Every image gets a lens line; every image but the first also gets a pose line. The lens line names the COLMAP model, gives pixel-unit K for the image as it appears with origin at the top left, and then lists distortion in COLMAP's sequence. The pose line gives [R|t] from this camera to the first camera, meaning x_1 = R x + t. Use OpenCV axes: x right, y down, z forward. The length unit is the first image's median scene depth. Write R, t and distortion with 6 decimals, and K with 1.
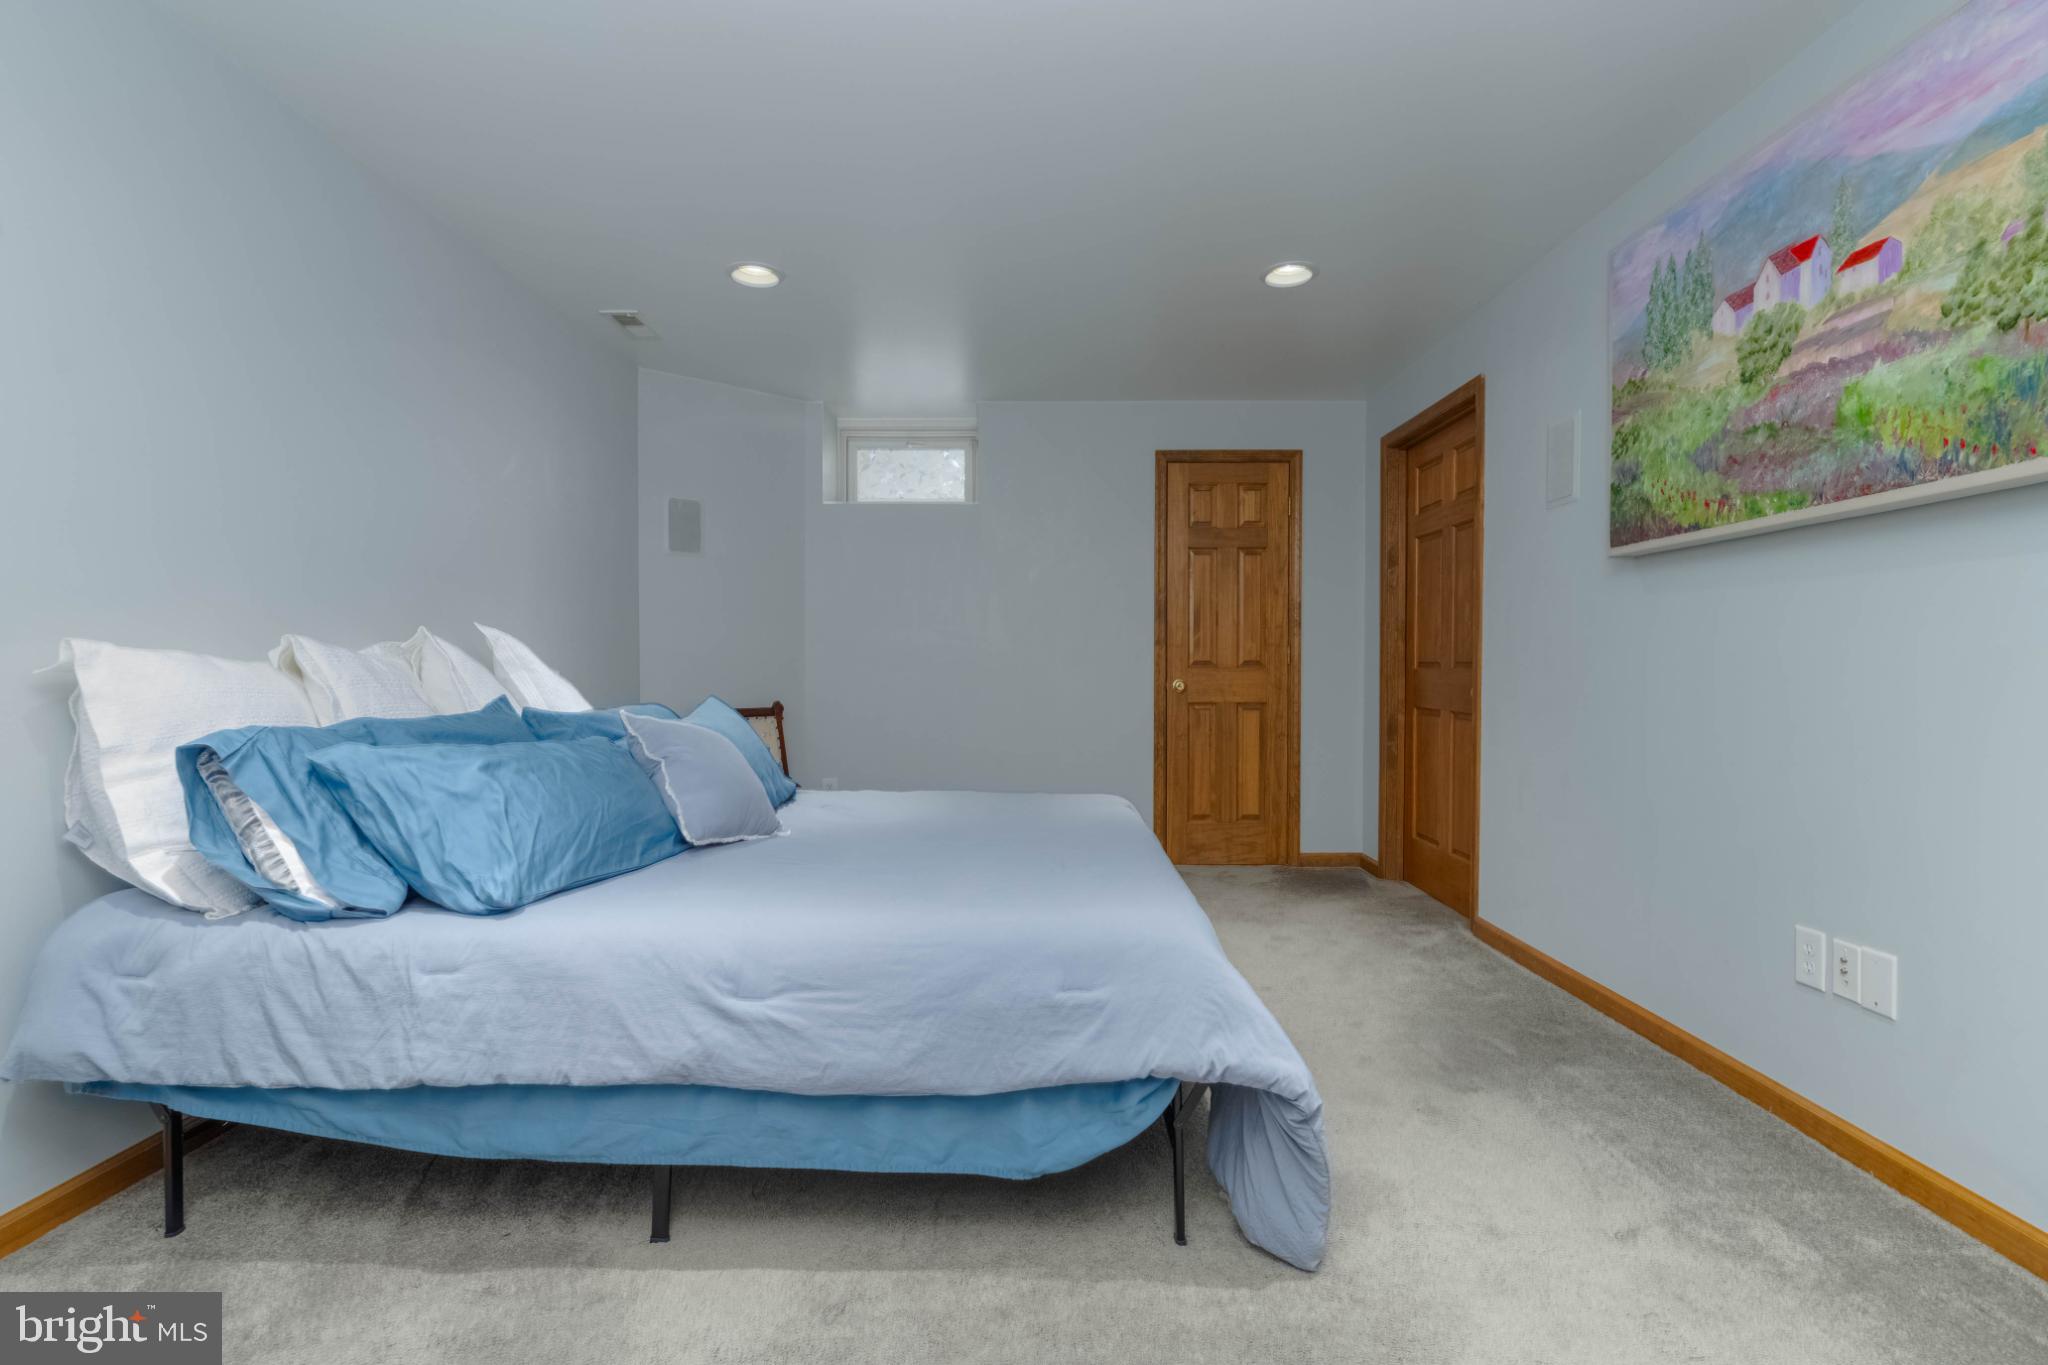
lens RADIAL K [[981.4, 0, 1025.7], [0, 981.4, 695.4], [0, 0, 1]] dist [-0.010214, -0.003016]
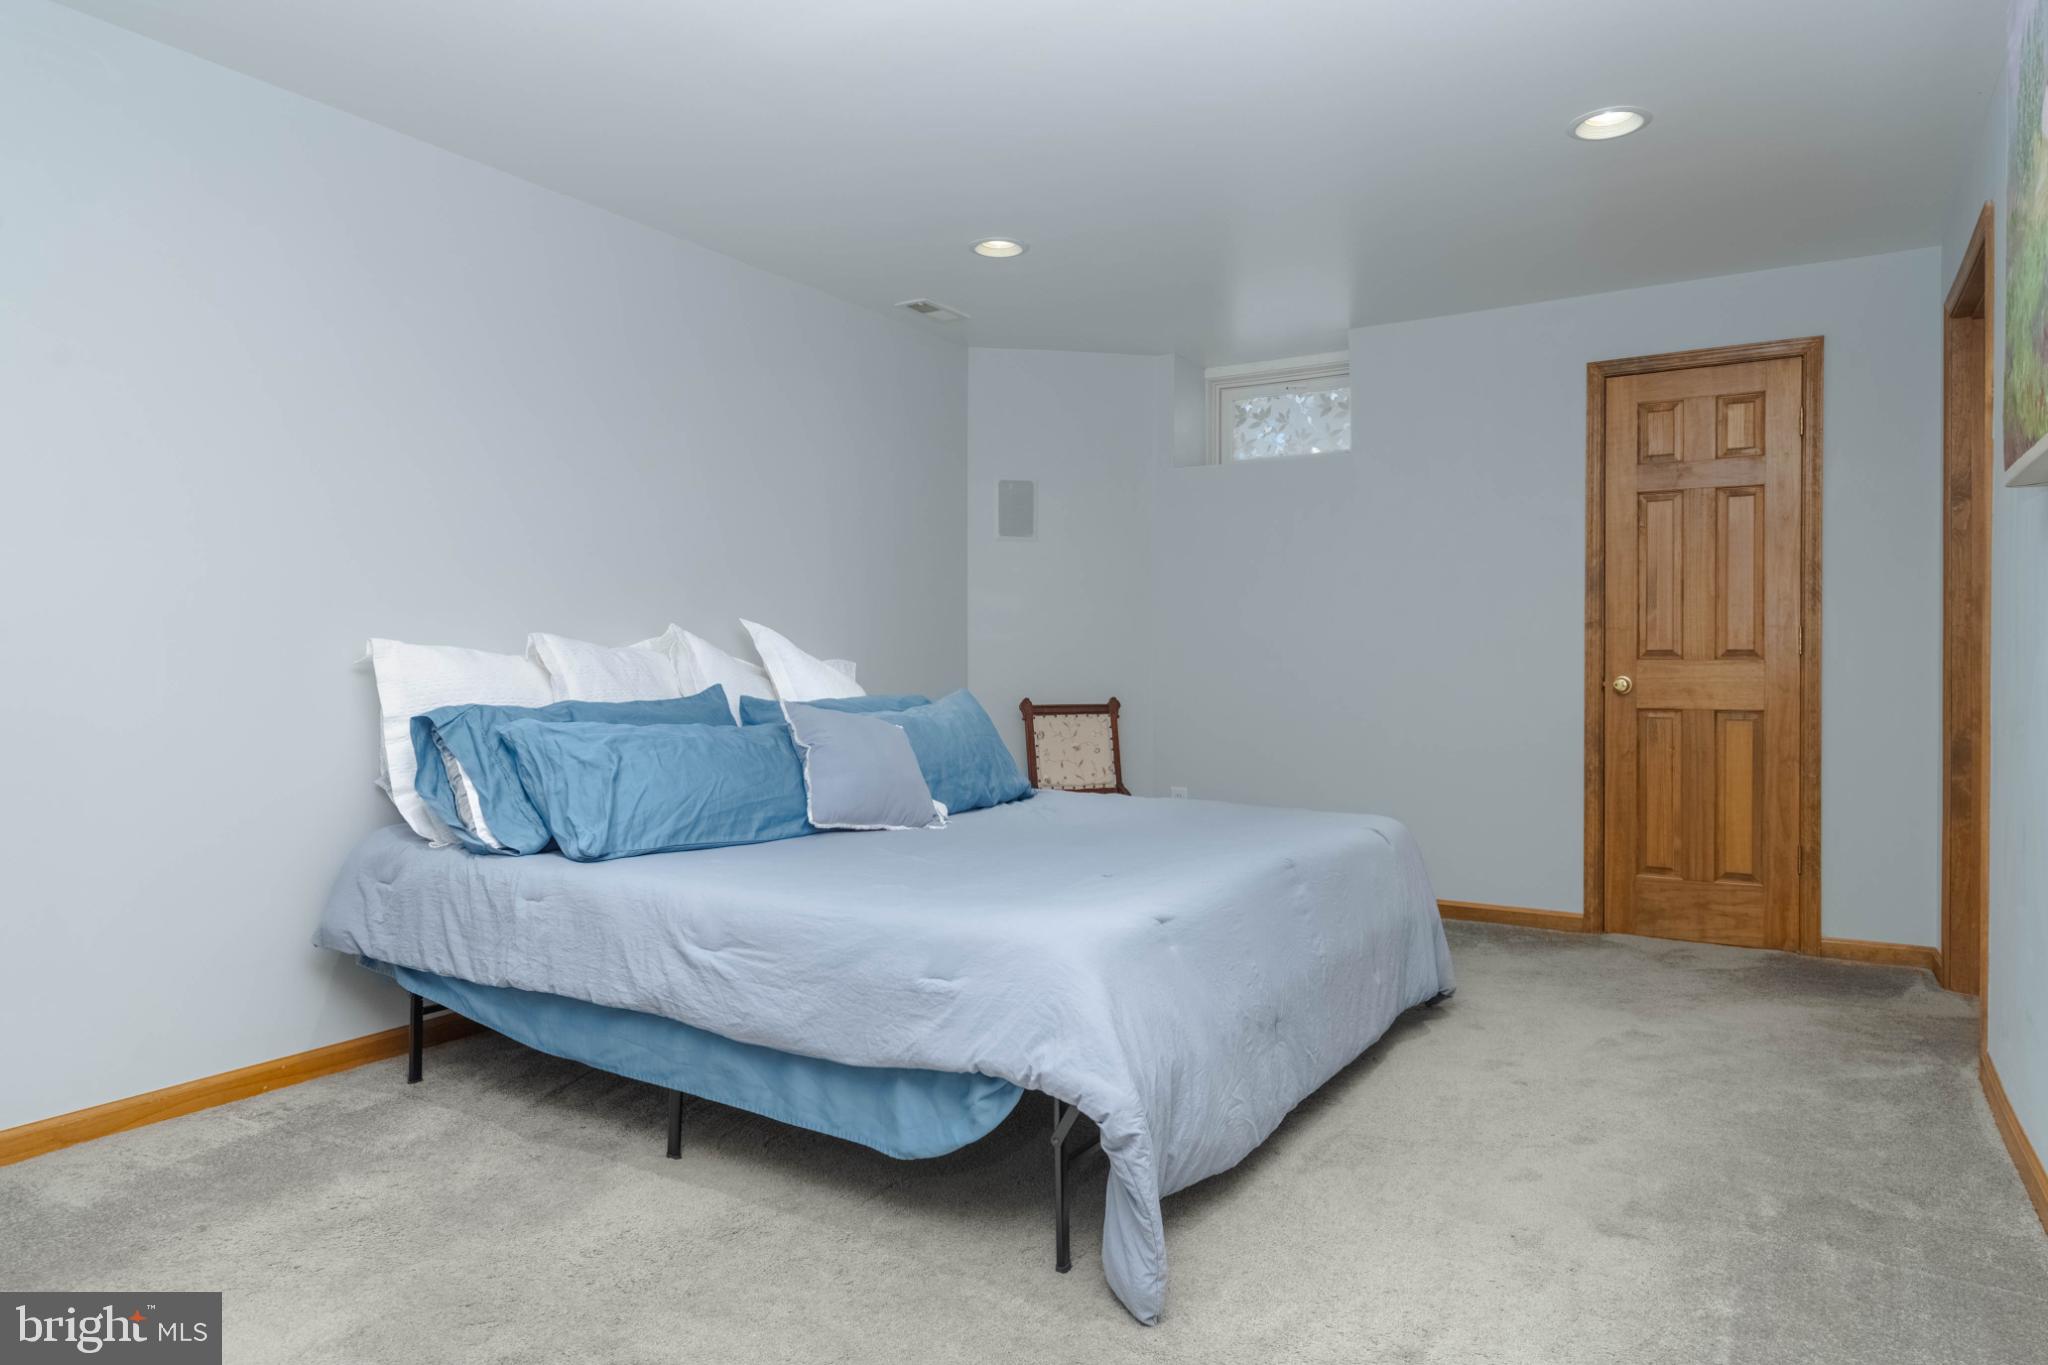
lens RADIAL K [[1269.7, 0, 1021.7], [0, 1269.7, 669.5], [0, 0, 1]] dist [-0.000464, 0.001655]
pose [[0.854202, 0.004049, -0.519926, 0.719104], [-0.014759, 0.999756, -0.016461, 0.002945], [0.519732, 0.021735, 0.854053, -0.071468]]
